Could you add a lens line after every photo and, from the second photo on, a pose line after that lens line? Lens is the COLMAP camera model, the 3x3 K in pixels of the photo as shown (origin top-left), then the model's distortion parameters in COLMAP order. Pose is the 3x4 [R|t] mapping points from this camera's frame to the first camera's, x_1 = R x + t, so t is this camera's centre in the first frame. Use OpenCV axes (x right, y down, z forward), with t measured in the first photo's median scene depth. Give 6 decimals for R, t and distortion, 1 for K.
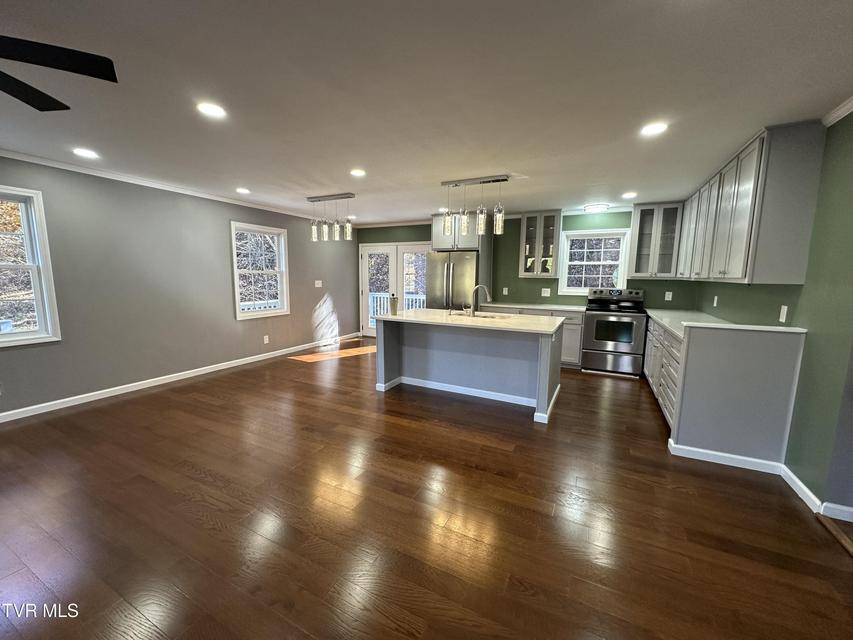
lens RADIAL K [[342.9, 0, 426.5], [0, 342.9, 320.0], [0, 0, 1]] dist [0.000605, 0.000119]
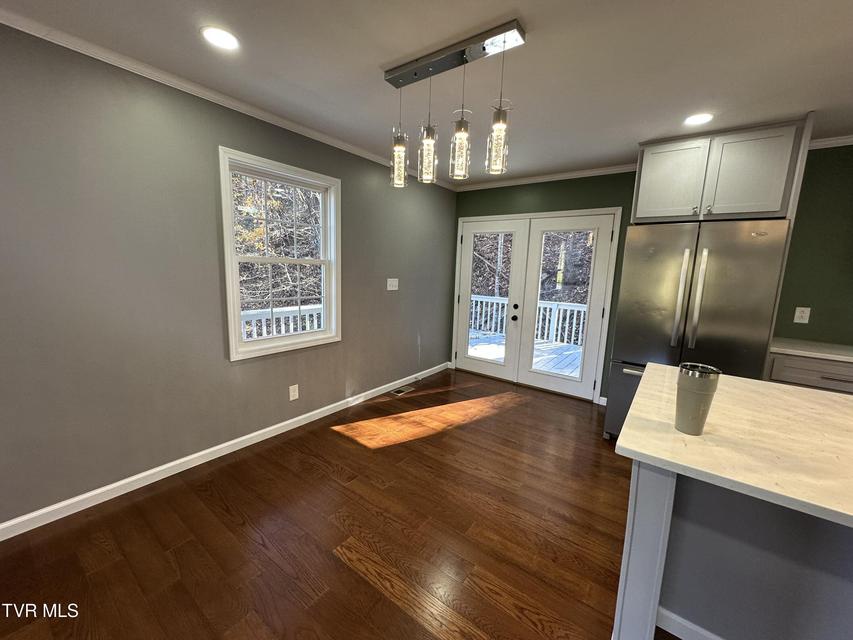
lens RADIAL K [[342.9, 0, 426.5], [0, 342.9, 320.0], [0, 0, 1]] dist [0.000605, 0.000119]
pose [[0.984591, 0.046295, -0.168633, -0.179922], [-0.043609, 0.998856, 0.019596, -0.067127], [0.169348, -0.011941, 0.985484, 0.500368]]
